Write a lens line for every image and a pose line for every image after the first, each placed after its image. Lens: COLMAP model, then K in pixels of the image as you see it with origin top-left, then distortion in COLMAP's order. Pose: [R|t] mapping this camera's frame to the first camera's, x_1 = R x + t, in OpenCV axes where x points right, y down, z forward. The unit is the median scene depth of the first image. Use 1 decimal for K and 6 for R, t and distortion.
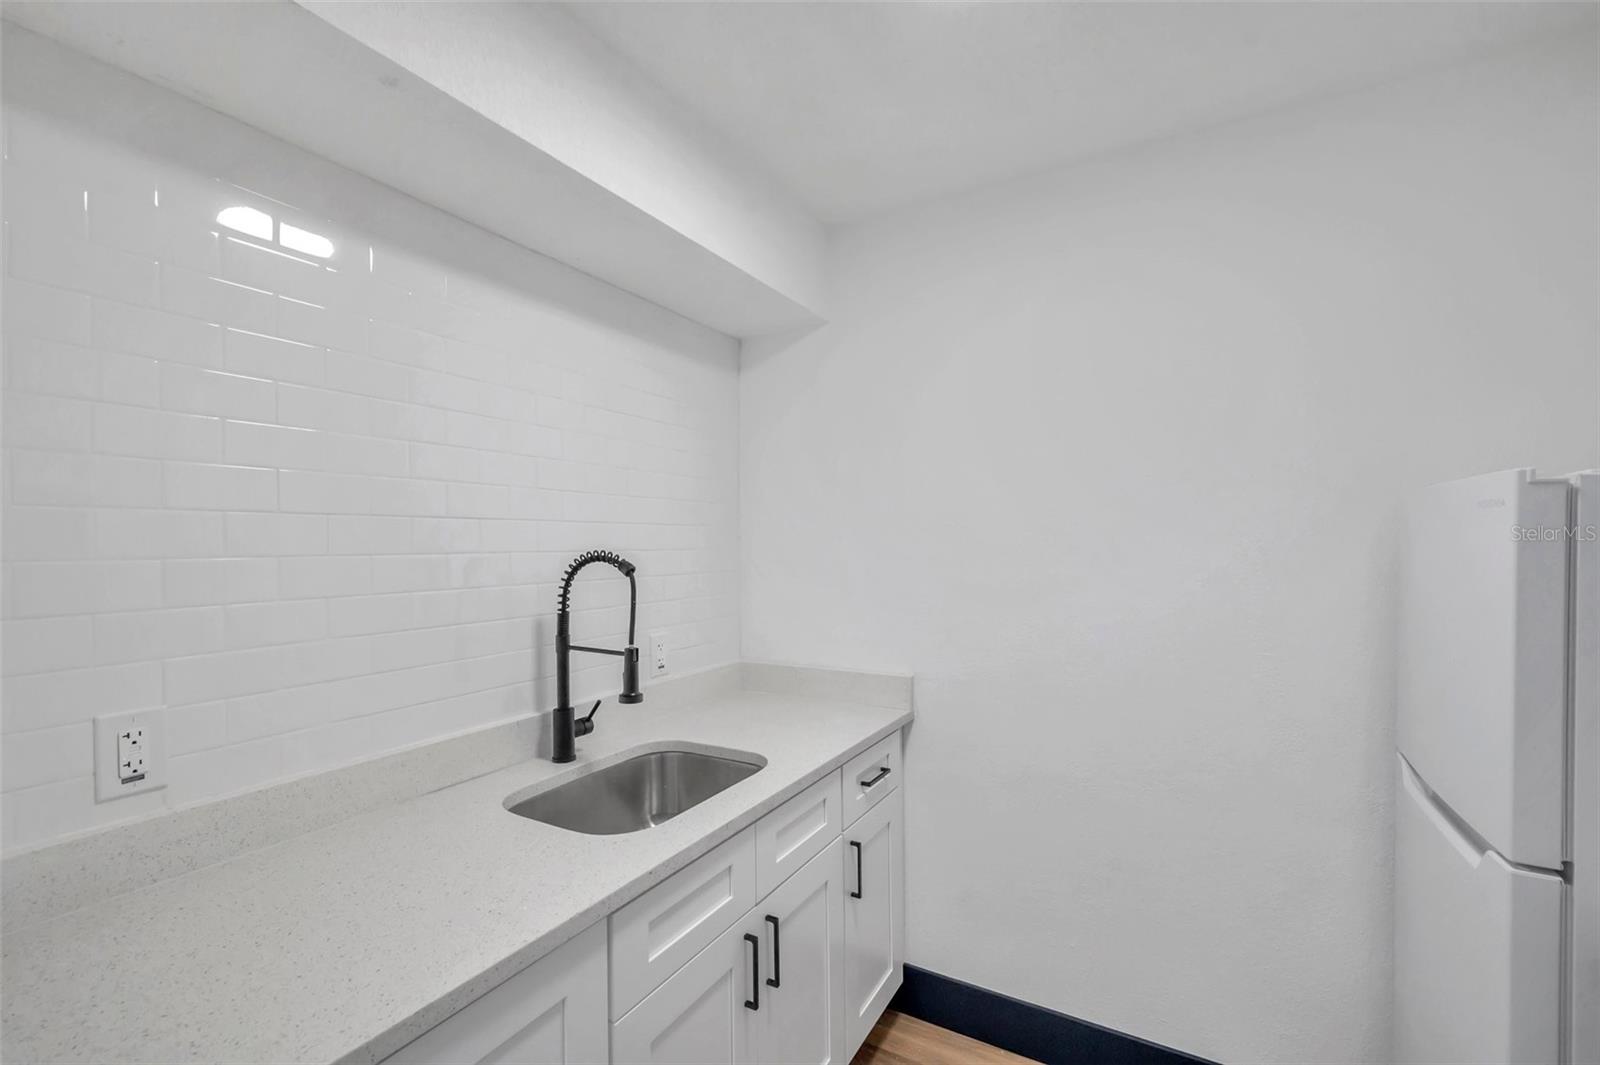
lens RADIAL K [[679.0, 0, 804.6], [0, 679.0, 543.3], [0, 0, 1]] dist [-0.000022, 0.000628]
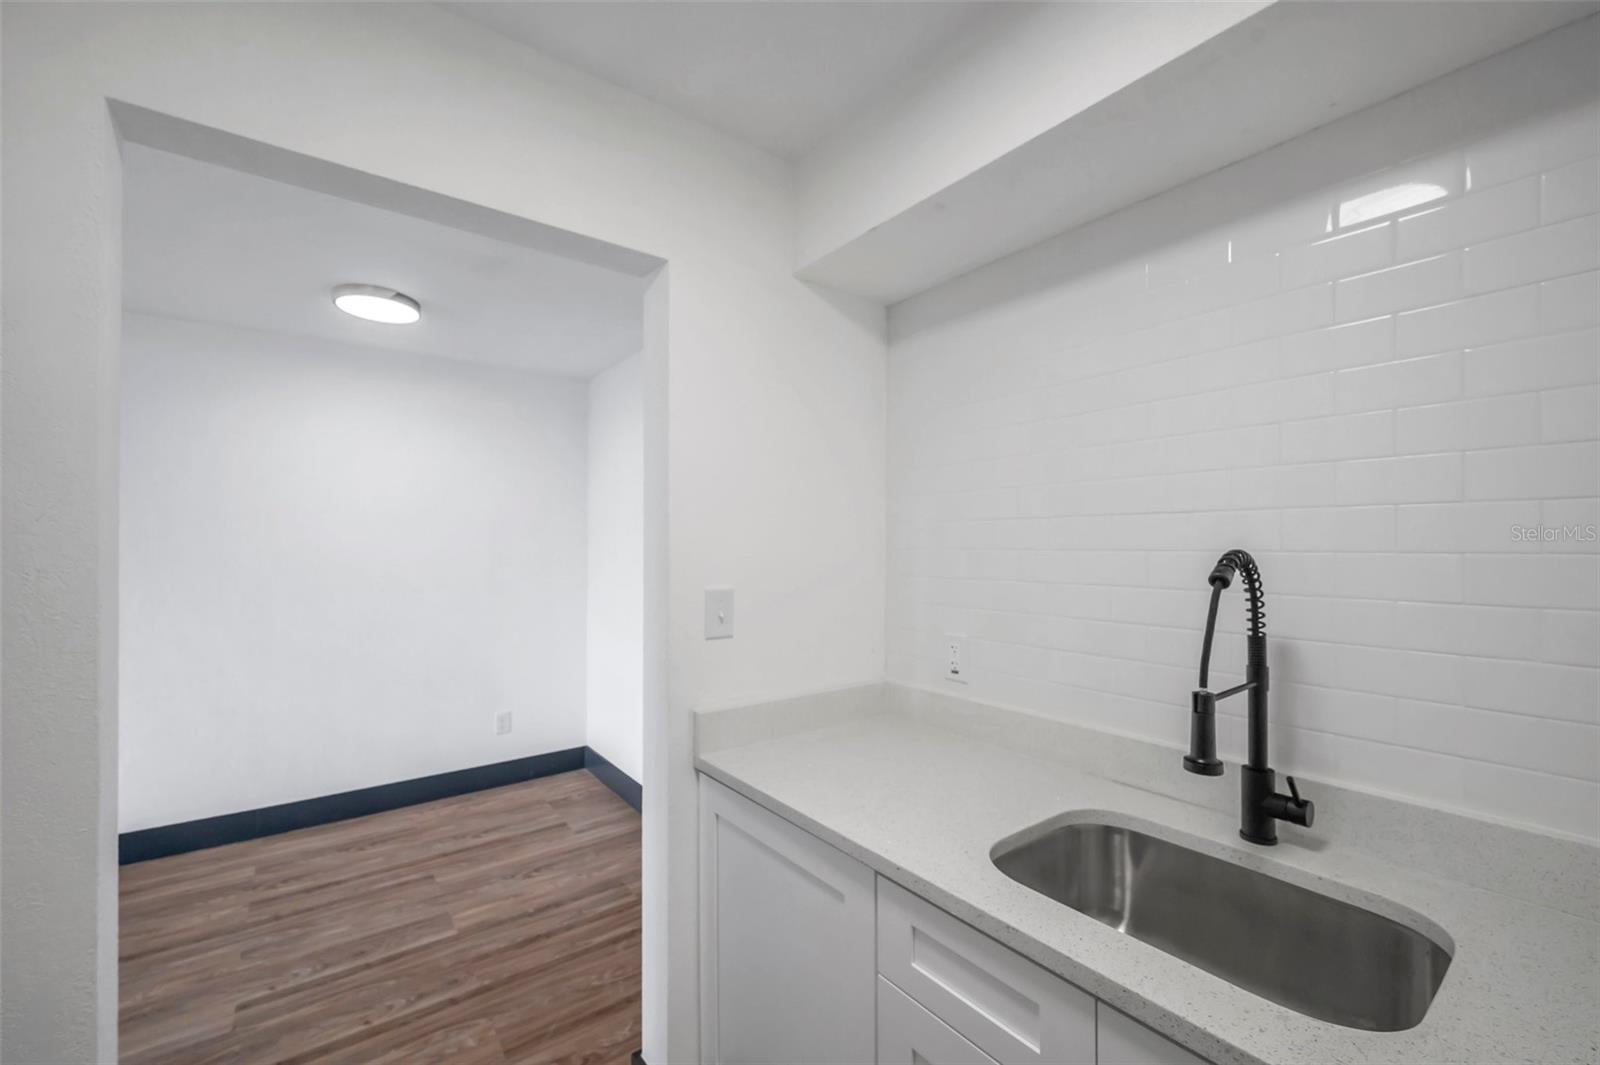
lens RADIAL K [[653.2, 0, 802.5], [0, 653.2, 542.0], [0, 0, 1]] dist [-0.001071, -0.000158]
pose [[-0.390008, 0.004233, -0.920802, 0.476272], [0.001265, 0.999991, 0.004061, -0.001797], [0.920810, 0.000419, -0.390010, 0.826505]]
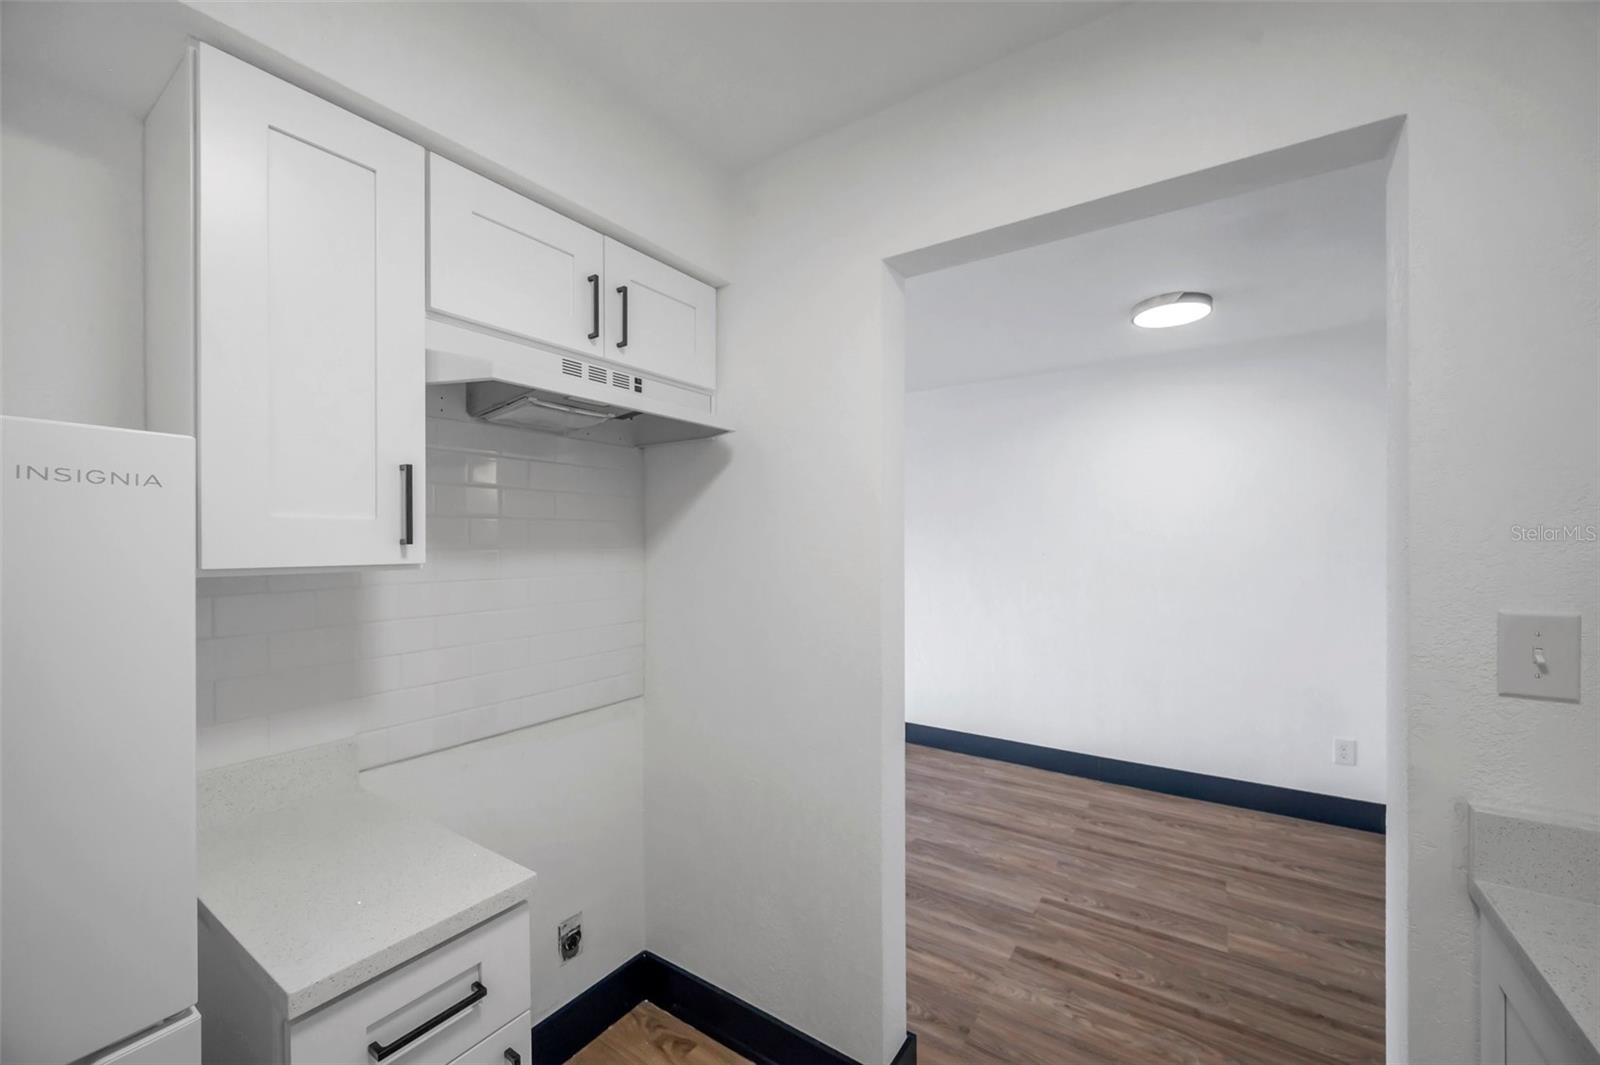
lens RADIAL K [[630.0, 0, 803.3], [0, 630.0, 542.1], [0, 0, 1]] dist [-0.001874, 0.000404]
pose [[-0.997232, 0.009166, 0.073792, 0.217826], [0.009472, 0.999948, 0.003785, 0.000263], [-0.073753, 0.004473, -0.997266, 0.932908]]
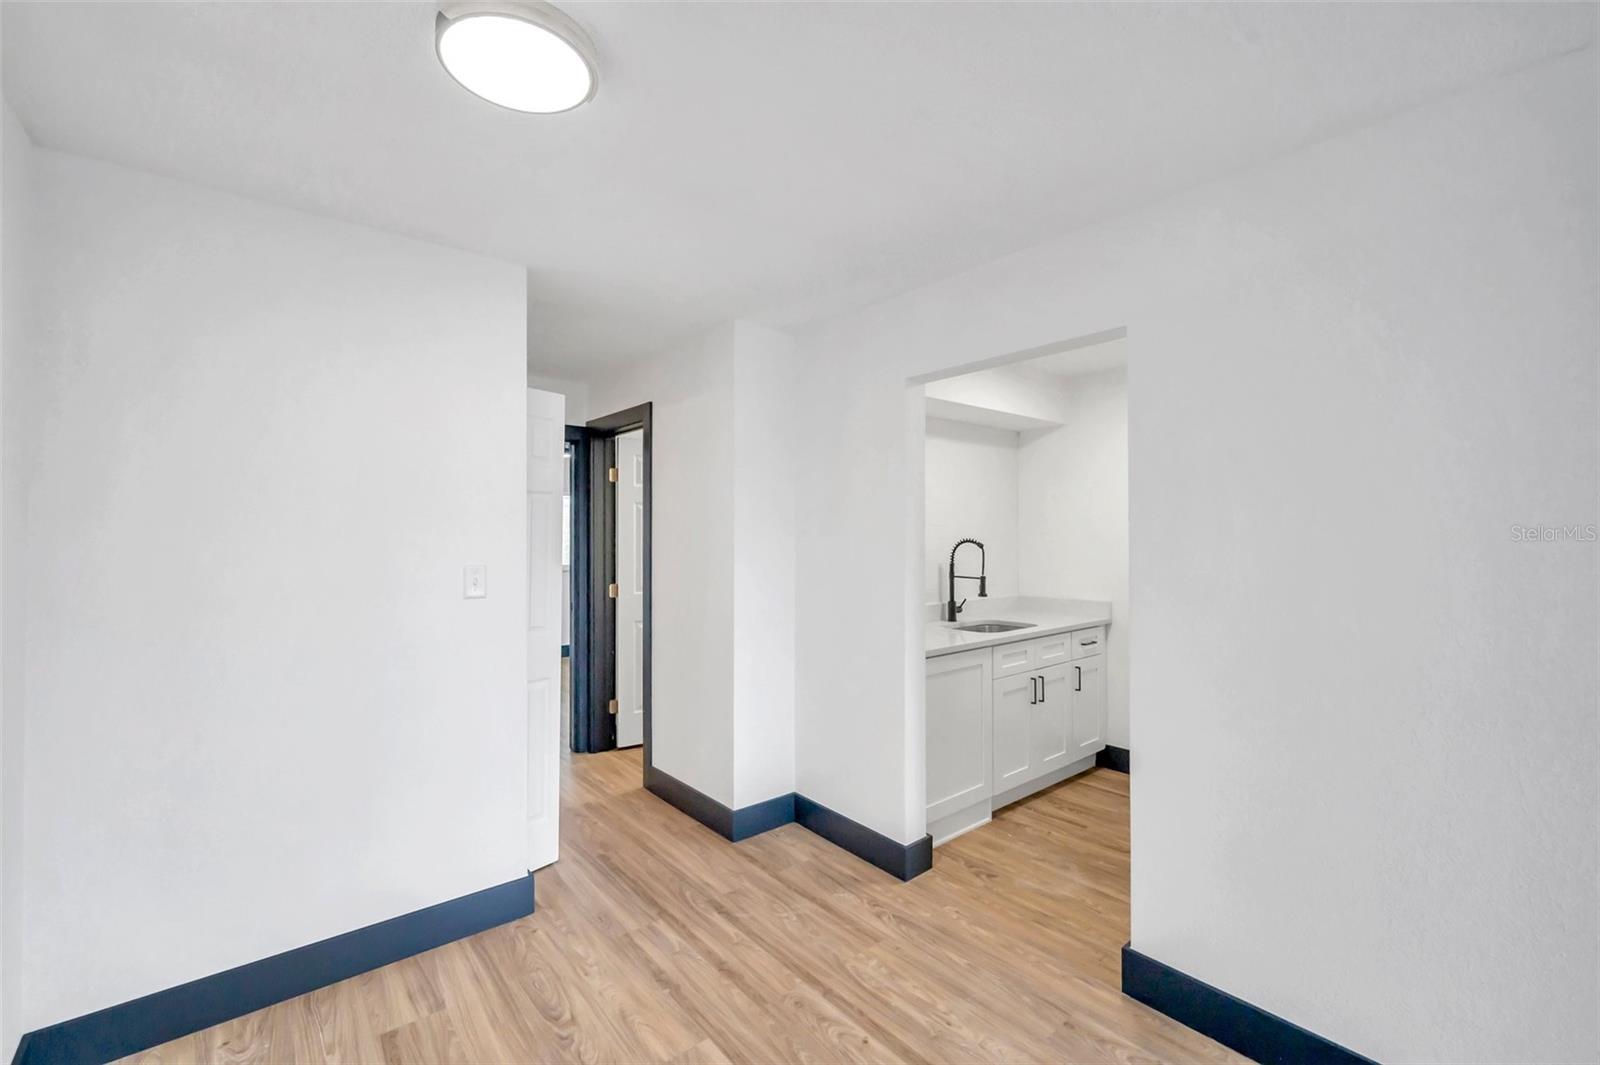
lens RADIAL K [[667.8, 0, 801.6], [0, 667.8, 541.8], [0, 0, 1]] dist [-0.002788, 0.000393]
pose [[0.937799, 0.004049, -0.347154, -0.019655], [-0.001761, 0.999975, 0.006906, 0.007101], [0.347173, -0.005866, 0.937783, -1.518860]]
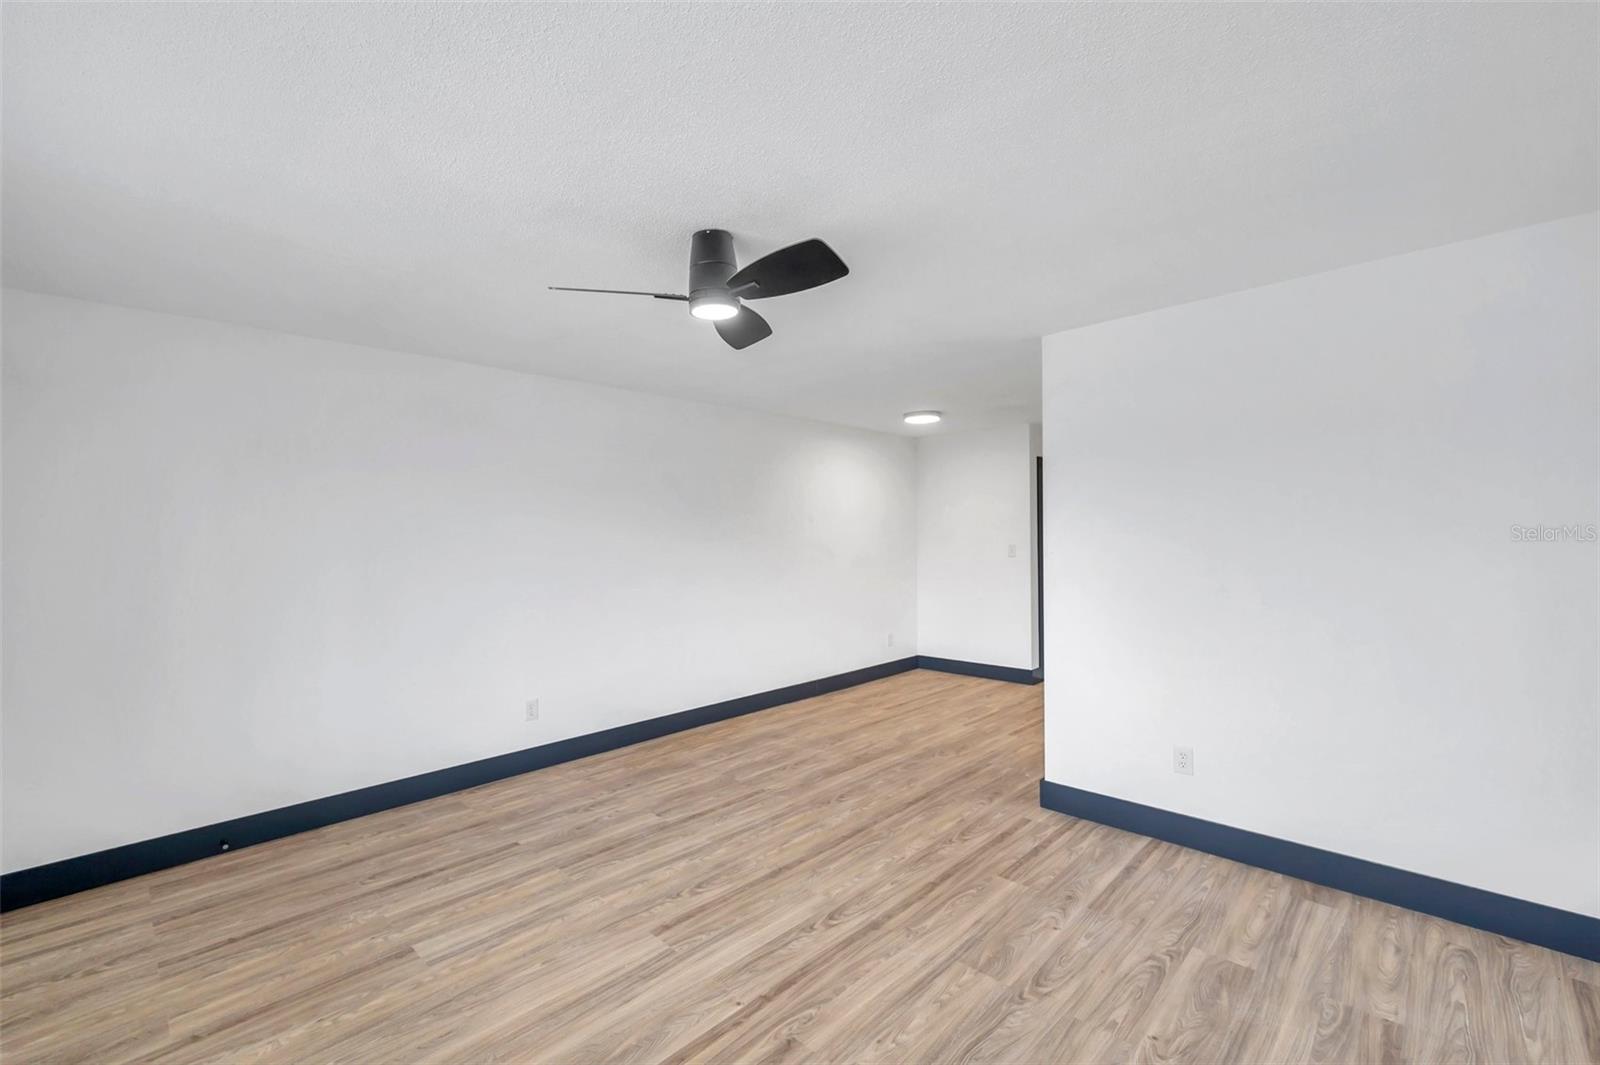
lens RADIAL K [[680.2, 0, 800.0], [0, 680.2, 532.5], [0, 0, 1]] dist [0.001247, 0.000259]
pose [[-0.240713, 0.006435, -0.970575, 2.988387], [0.014707, 0.999887, 0.002982, -0.023367], [0.970485, -0.013557, -0.240780, -0.619045]]
